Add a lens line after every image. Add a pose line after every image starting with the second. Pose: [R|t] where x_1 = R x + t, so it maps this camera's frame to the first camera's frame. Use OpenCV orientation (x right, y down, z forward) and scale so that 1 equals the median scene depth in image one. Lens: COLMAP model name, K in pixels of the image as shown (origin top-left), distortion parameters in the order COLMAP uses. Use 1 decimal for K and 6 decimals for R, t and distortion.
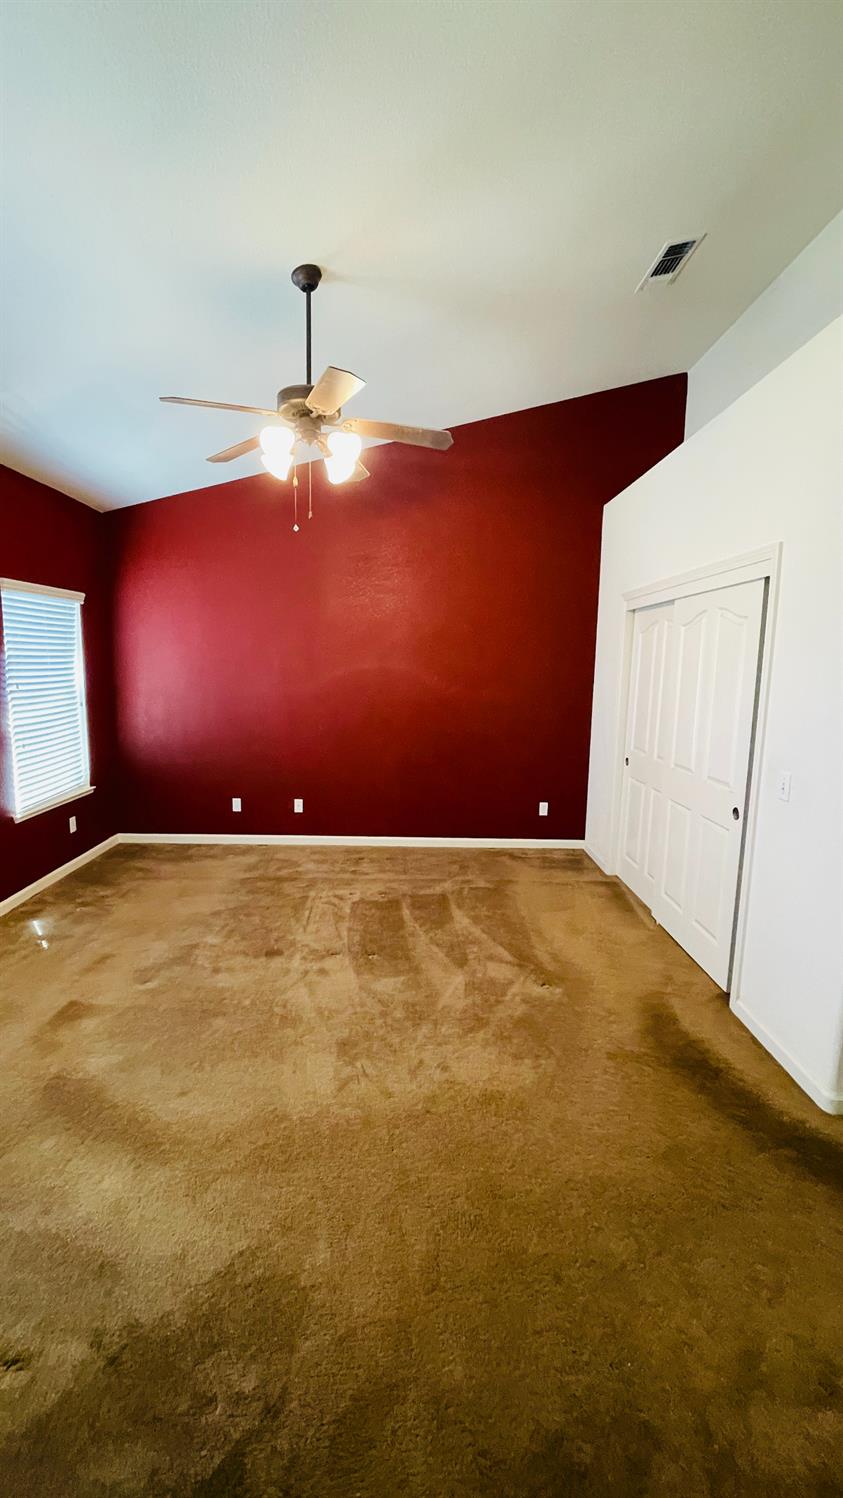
lens RADIAL K [[601.1, 0, 416.9], [0, 601.1, 743.9], [0, 0, 1]] dist [0.012157, -0.008988]
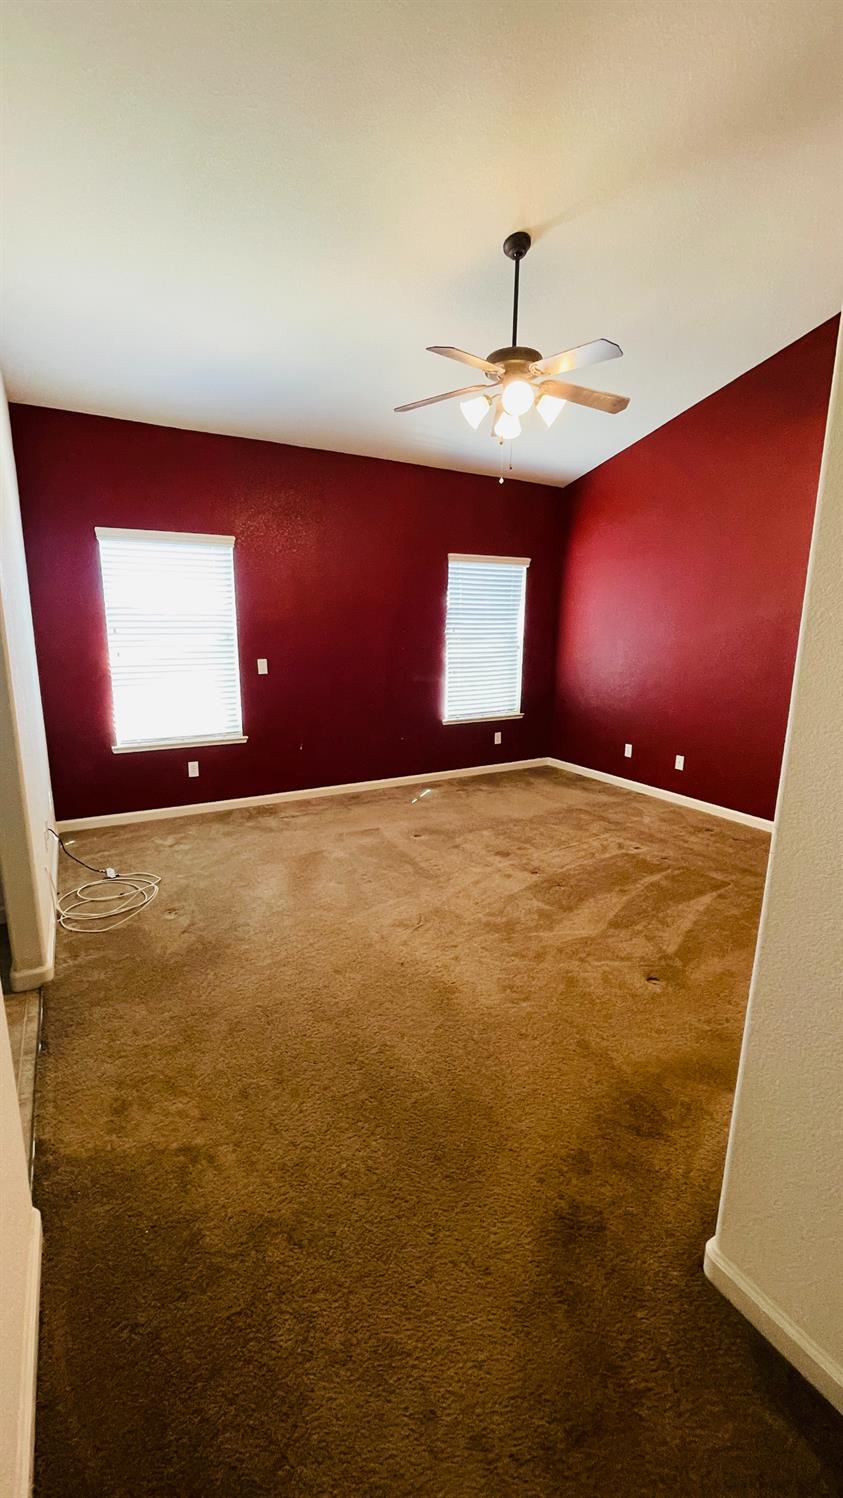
lens RADIAL K [[601.1, 0, 416.9], [0, 601.1, 743.9], [0, 0, 1]] dist [0.012157, -0.008988]
pose [[0.485996, 0.160692, -0.859061, 0.545007], [-0.118195, 0.986005, 0.117571, 0.013861], [0.865932, 0.044398, 0.498188, 0.215639]]
